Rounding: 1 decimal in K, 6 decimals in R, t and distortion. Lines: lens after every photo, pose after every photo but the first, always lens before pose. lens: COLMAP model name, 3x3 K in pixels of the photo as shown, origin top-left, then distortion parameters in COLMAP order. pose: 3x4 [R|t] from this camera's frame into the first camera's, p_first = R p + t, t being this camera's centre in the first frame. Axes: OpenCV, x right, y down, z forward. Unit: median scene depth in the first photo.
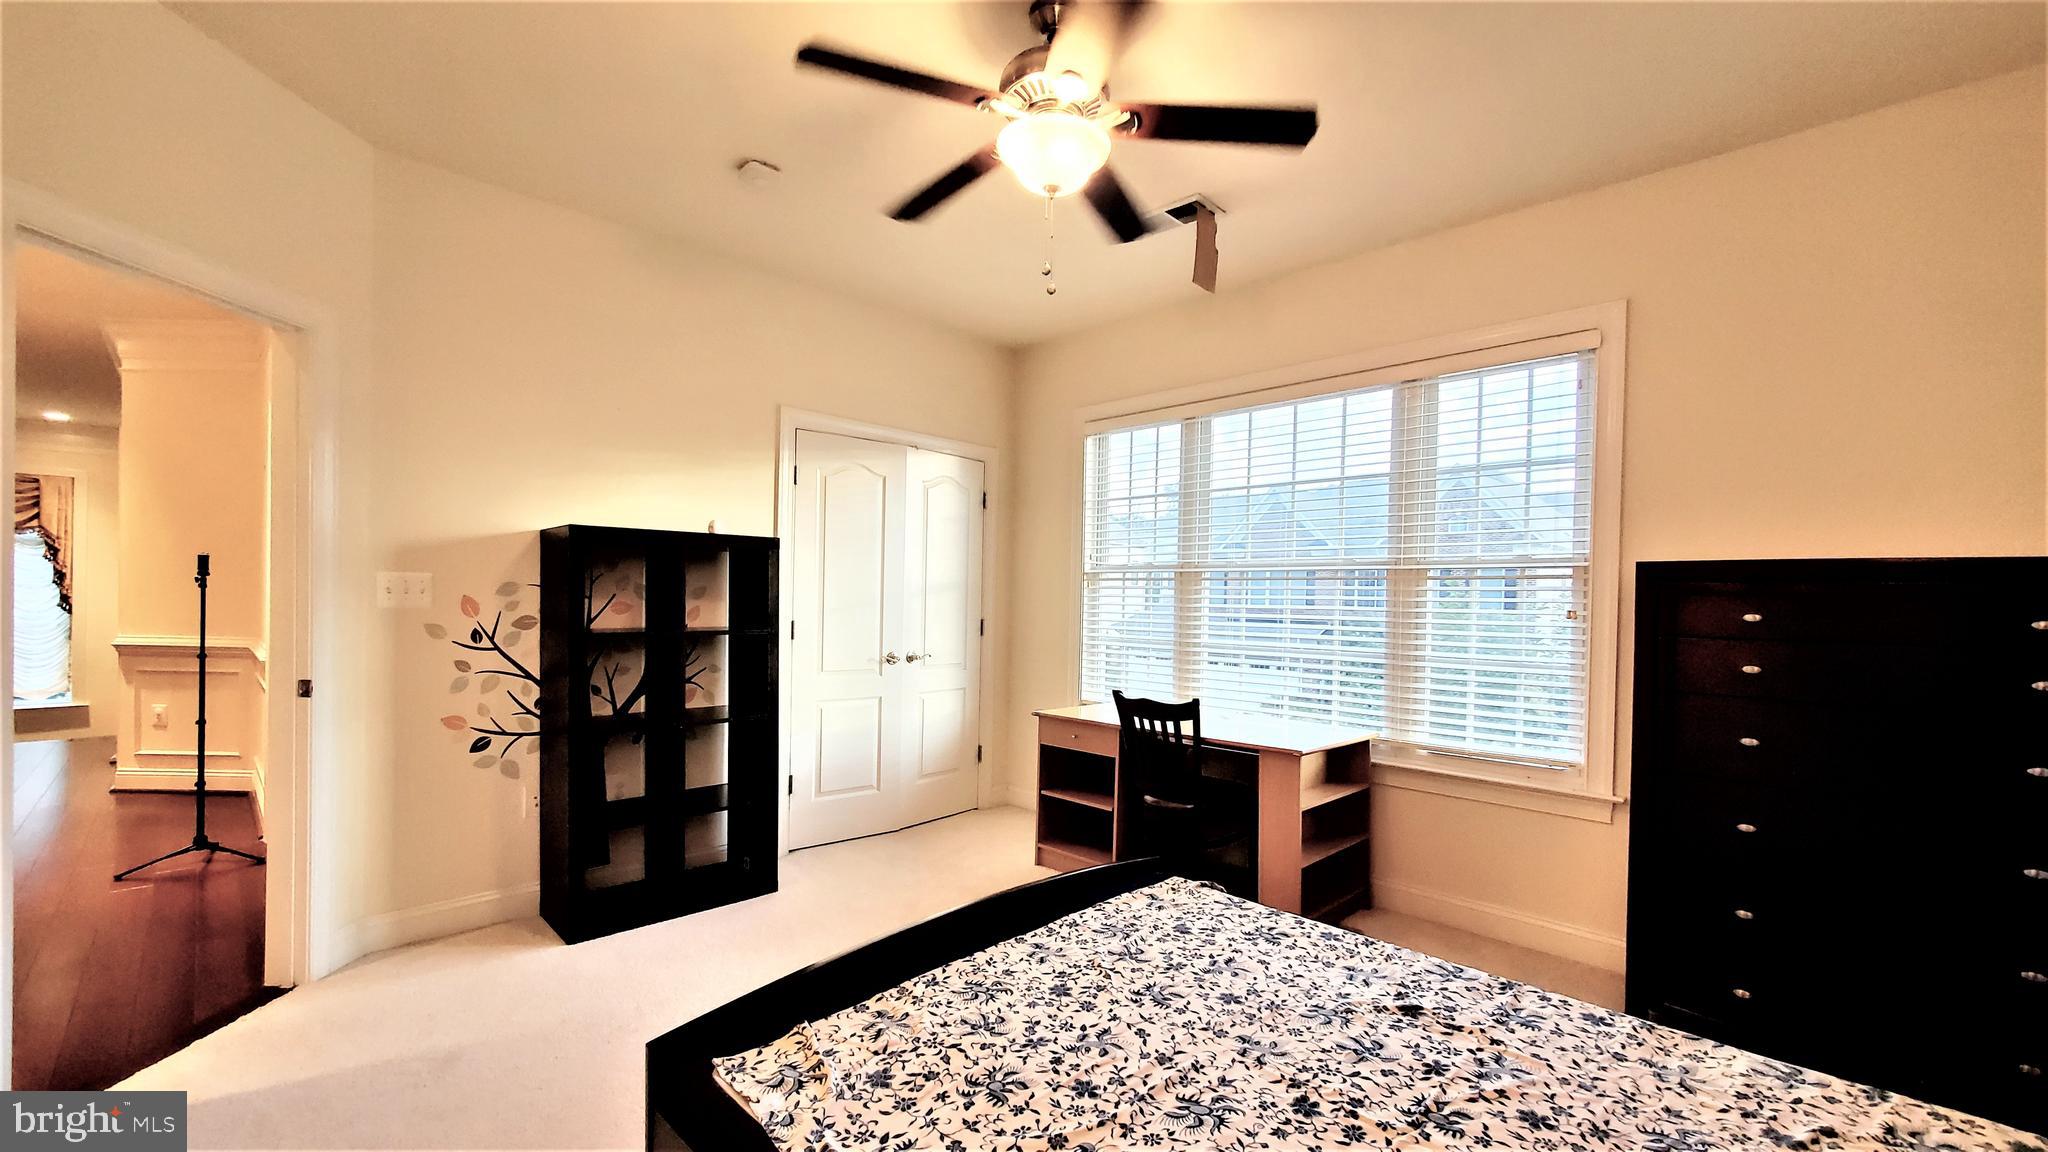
lens RADIAL K [[779.4, 0, 1024.0], [0, 779.4, 576.0], [0, 0, 1]] dist [-0.000348, 0.000041]
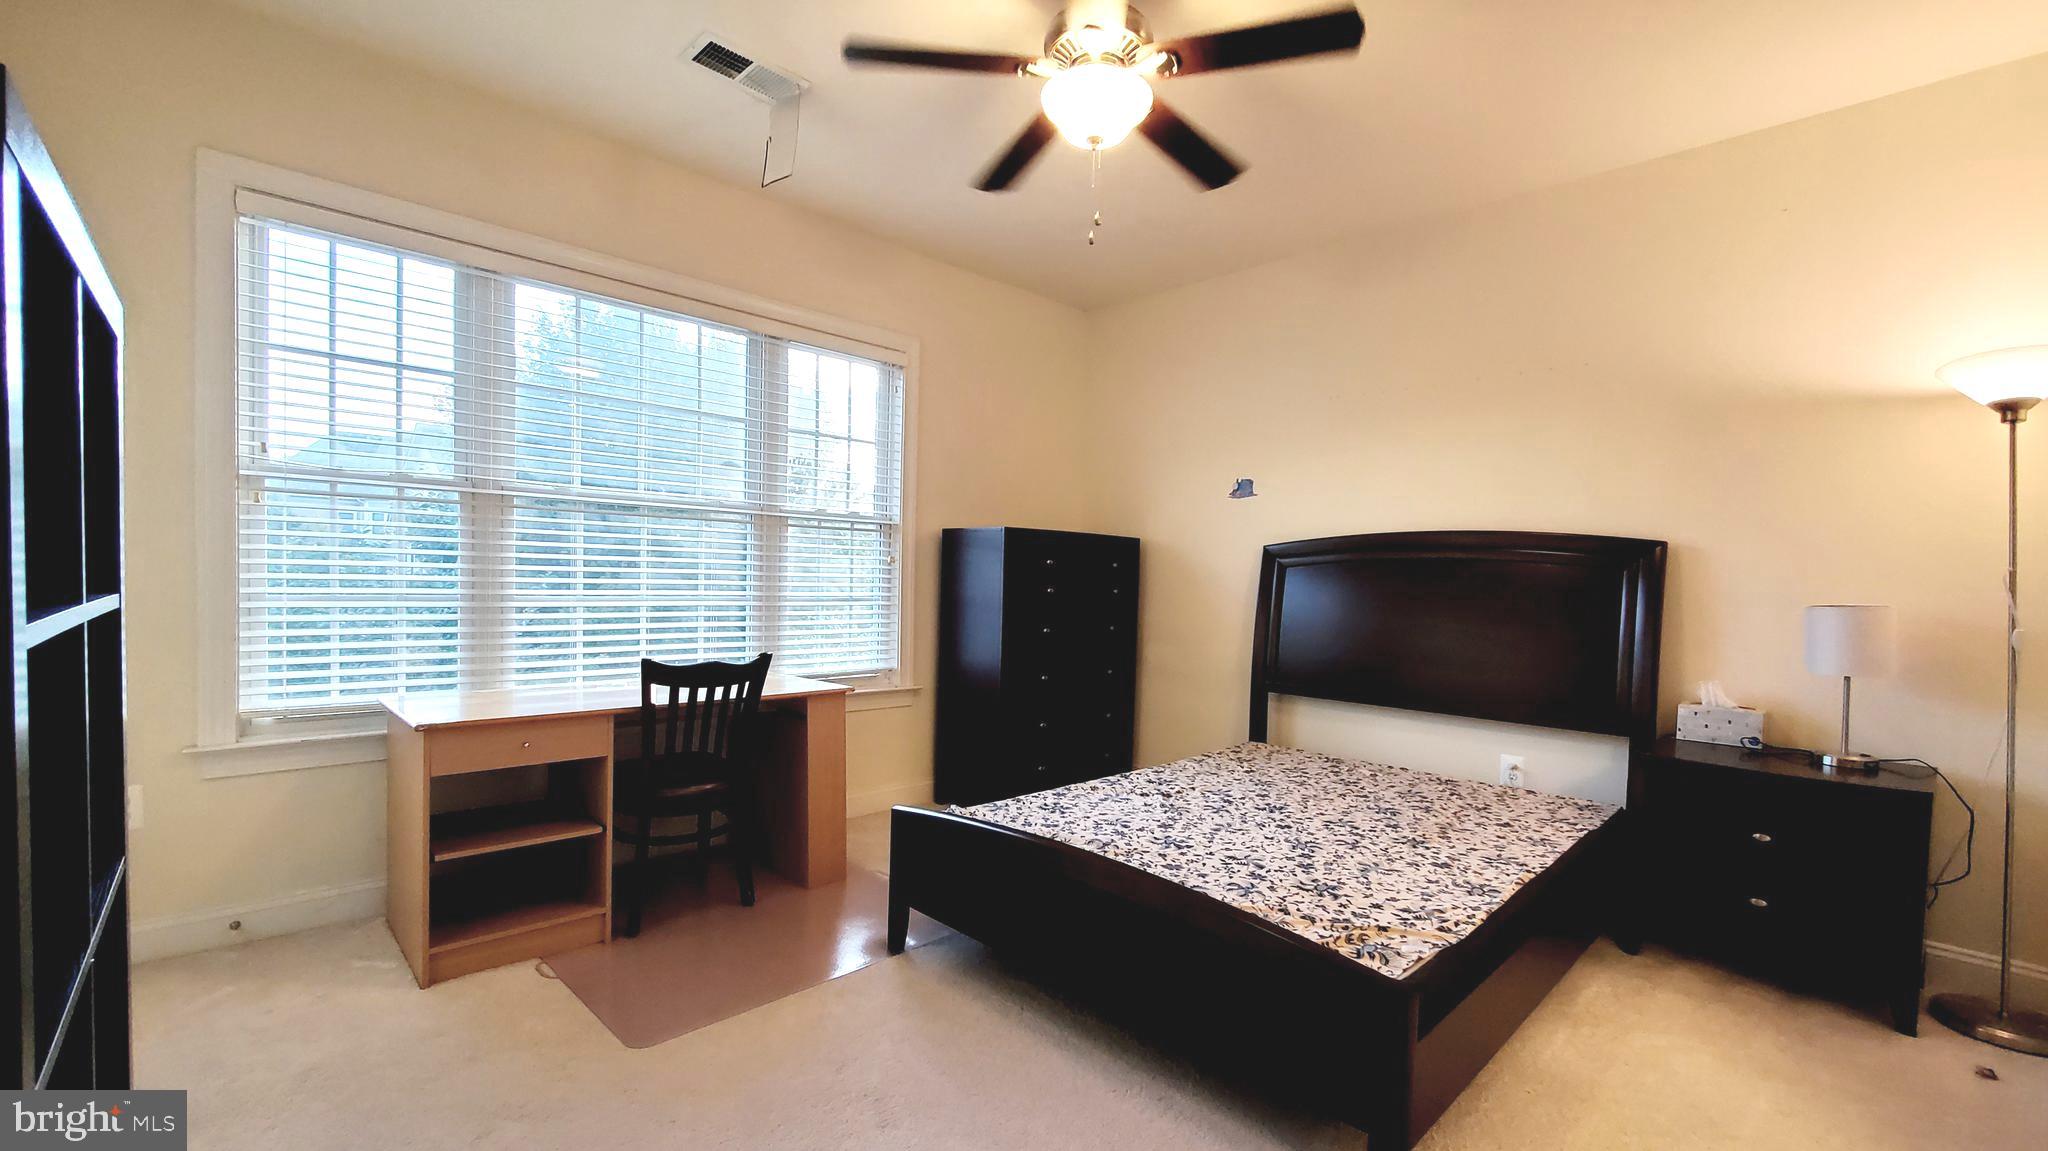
lens RADIAL K [[825.7, 0, 1024.0], [0, 825.7, 575.5], [0, 0, 1]] dist [0.025919, -0.000088]
pose [[0.056579, -0.035062, 0.997782, -0.600835], [-0.069172, 0.996844, 0.038951, 0.005246], [-0.995999, -0.071222, 0.053975, 0.550660]]
